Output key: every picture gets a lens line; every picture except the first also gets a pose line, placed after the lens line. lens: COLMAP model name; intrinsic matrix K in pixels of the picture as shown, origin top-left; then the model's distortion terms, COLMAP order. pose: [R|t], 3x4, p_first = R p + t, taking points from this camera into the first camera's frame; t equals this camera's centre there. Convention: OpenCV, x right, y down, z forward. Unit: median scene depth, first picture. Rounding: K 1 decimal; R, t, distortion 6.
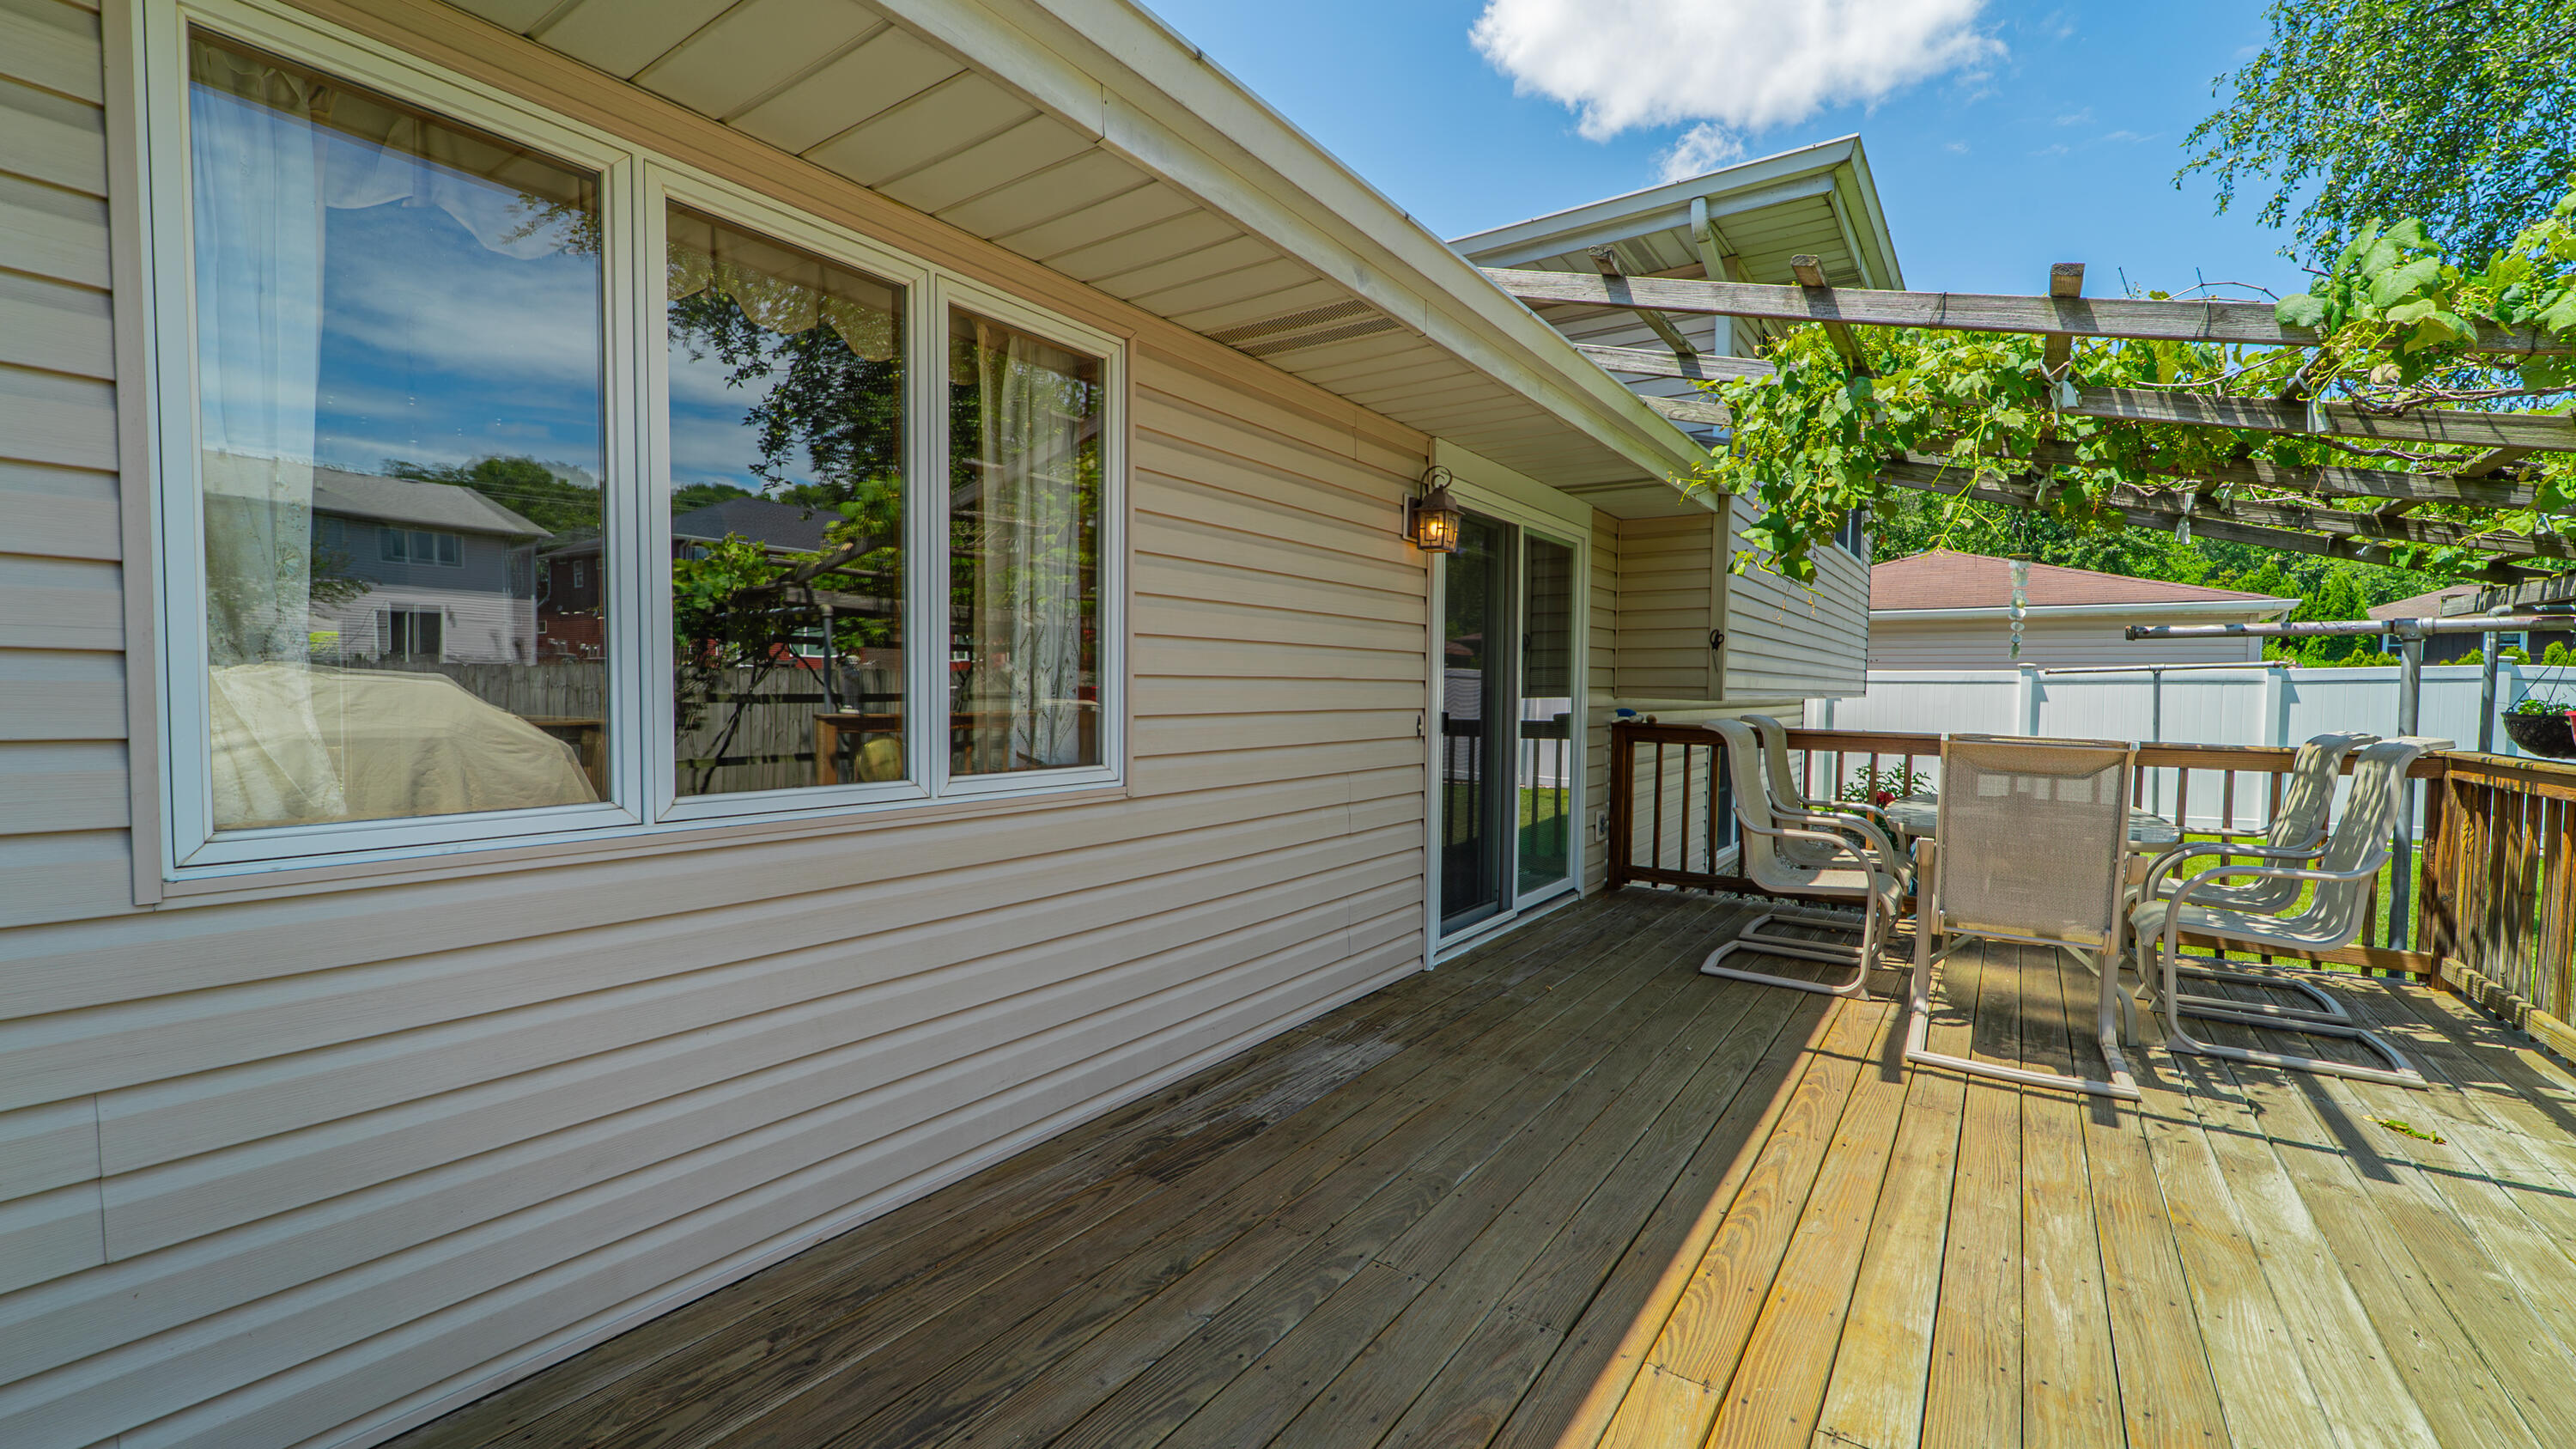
lens RADIAL K [[1037.2, 0, 1282.9], [0, 1037.2, 734.4], [0, 0, 1]] dist [-0.012120, -0.000195]
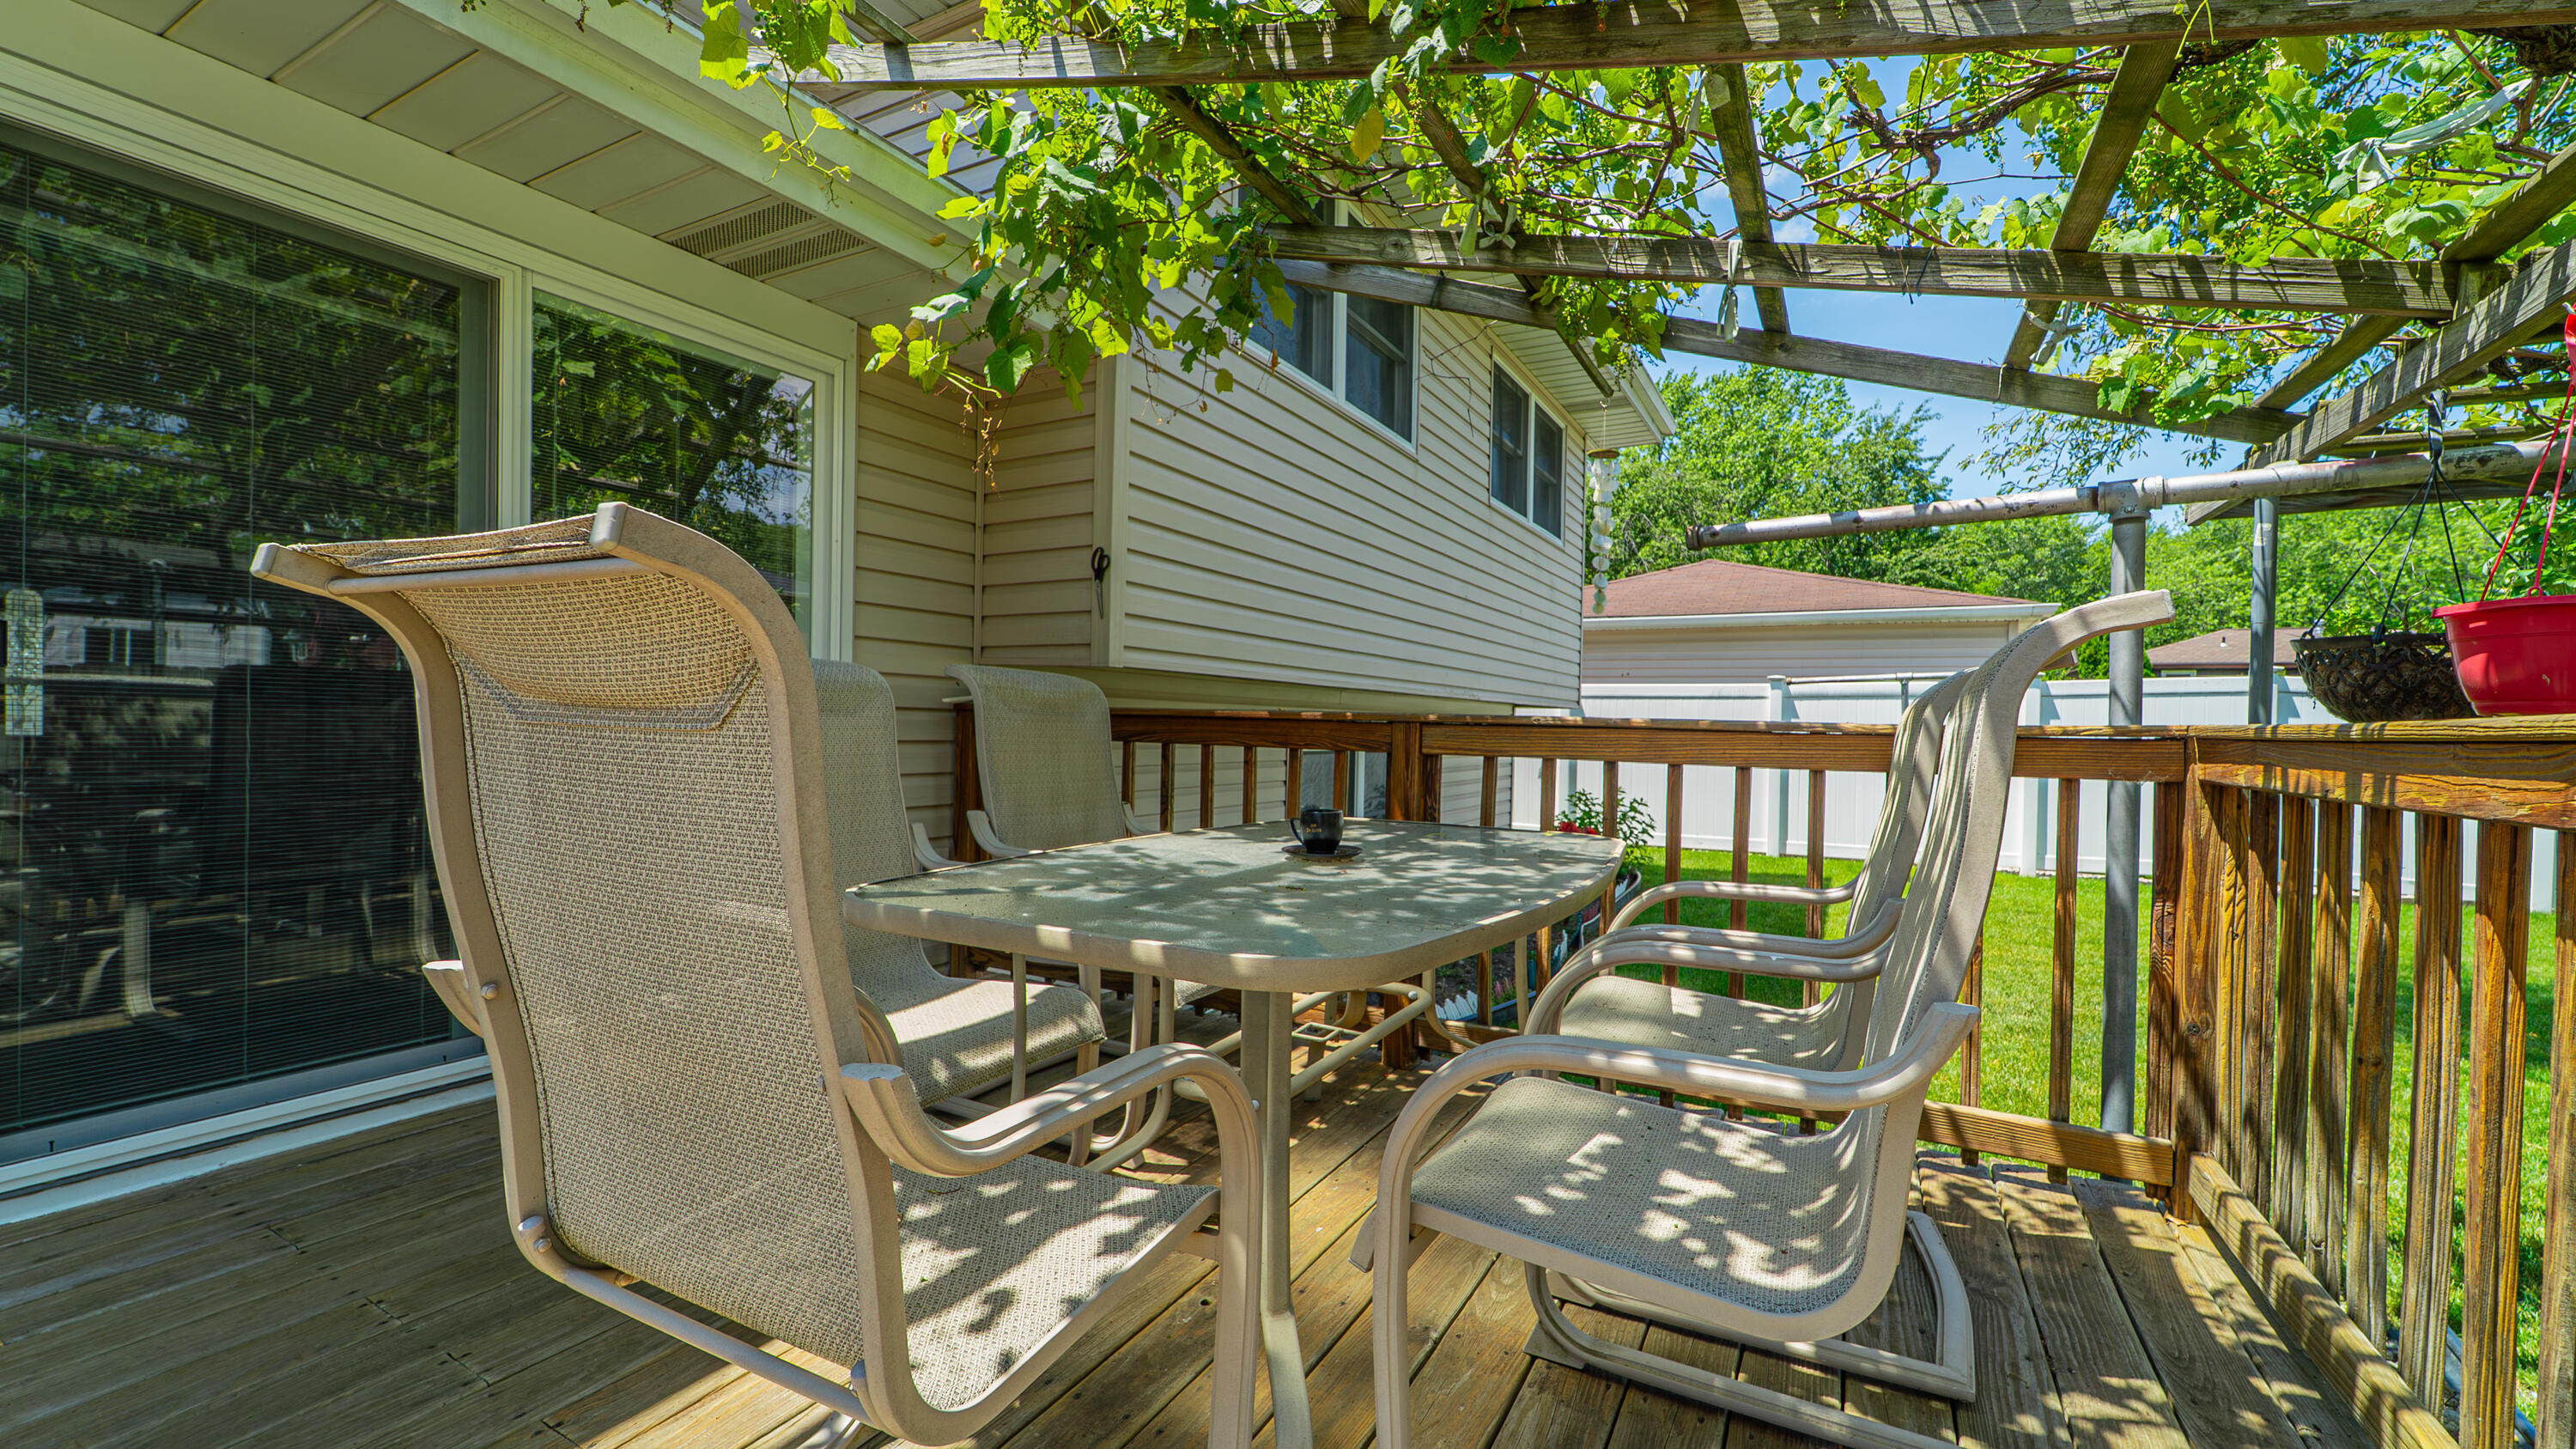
lens RADIAL K [[1037.2, 0, 1282.9], [0, 1037.2, 734.4], [0, 0, 1]] dist [-0.012120, -0.000195]
pose [[0.993217, 0.007015, 0.116066, 0.658071], [-0.003148, 0.999435, -0.033467, 0.039200], [-0.116235, 0.032875, 0.992677, 0.567529]]
